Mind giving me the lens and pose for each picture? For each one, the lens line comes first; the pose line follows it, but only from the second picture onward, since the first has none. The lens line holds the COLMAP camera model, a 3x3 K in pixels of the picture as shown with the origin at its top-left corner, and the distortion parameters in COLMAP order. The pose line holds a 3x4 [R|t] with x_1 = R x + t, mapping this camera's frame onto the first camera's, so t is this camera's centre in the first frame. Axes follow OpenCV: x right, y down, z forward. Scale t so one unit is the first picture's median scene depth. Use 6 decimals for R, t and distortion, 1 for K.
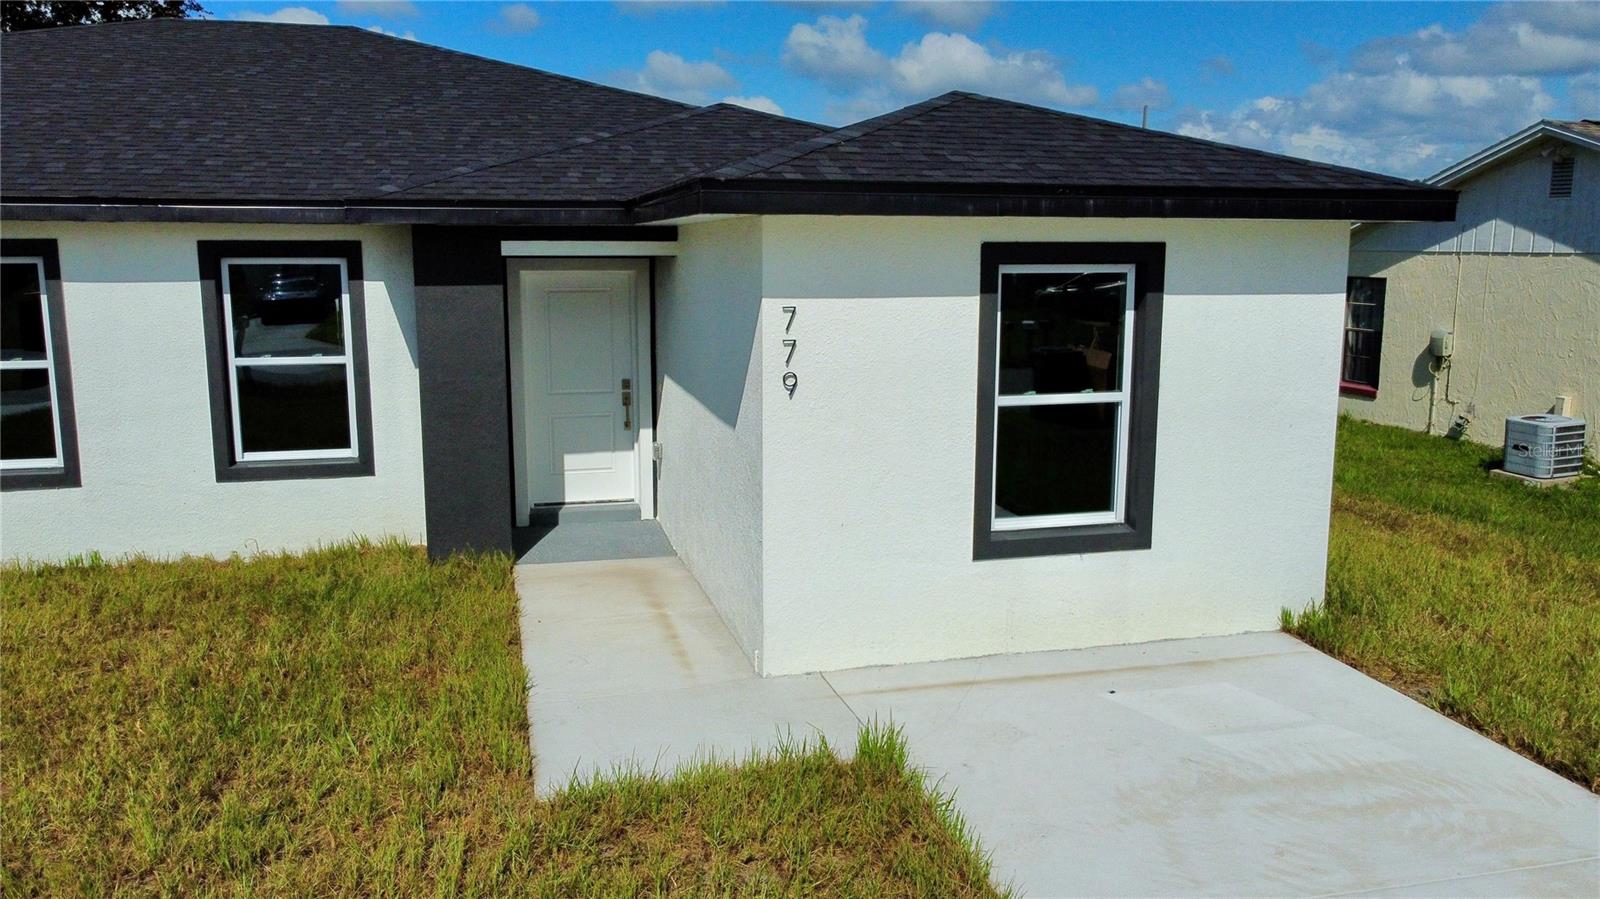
lens RADIAL K [[1233.0, 0, 800.0], [0, 1233.0, 449.5], [0, 0, 1]] dist [-0.000918, -0.002080]
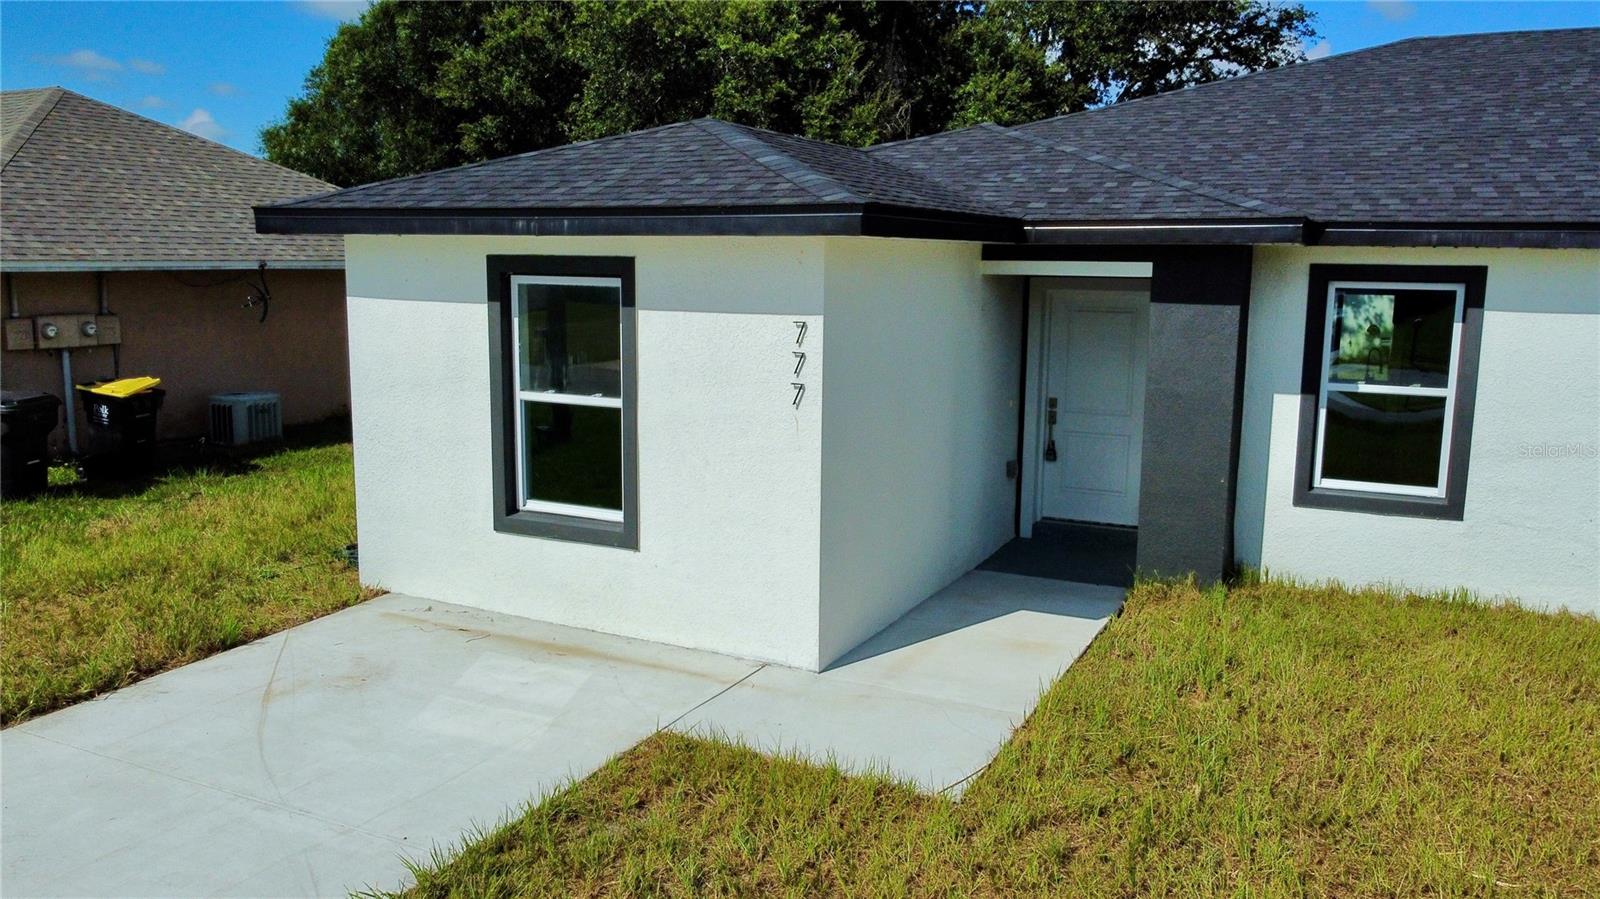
lens RADIAL K [[1218.9, 0, 800.0], [0, 1218.9, 449.5], [0, 0, 1]] dist [-0.001832, -0.003022]
pose [[0.759513, 0.108618, -0.641360, -0.375435], [-0.118458, 0.992569, 0.027816, 0.009716], [0.639615, 0.054847, 0.766736, -0.071739]]
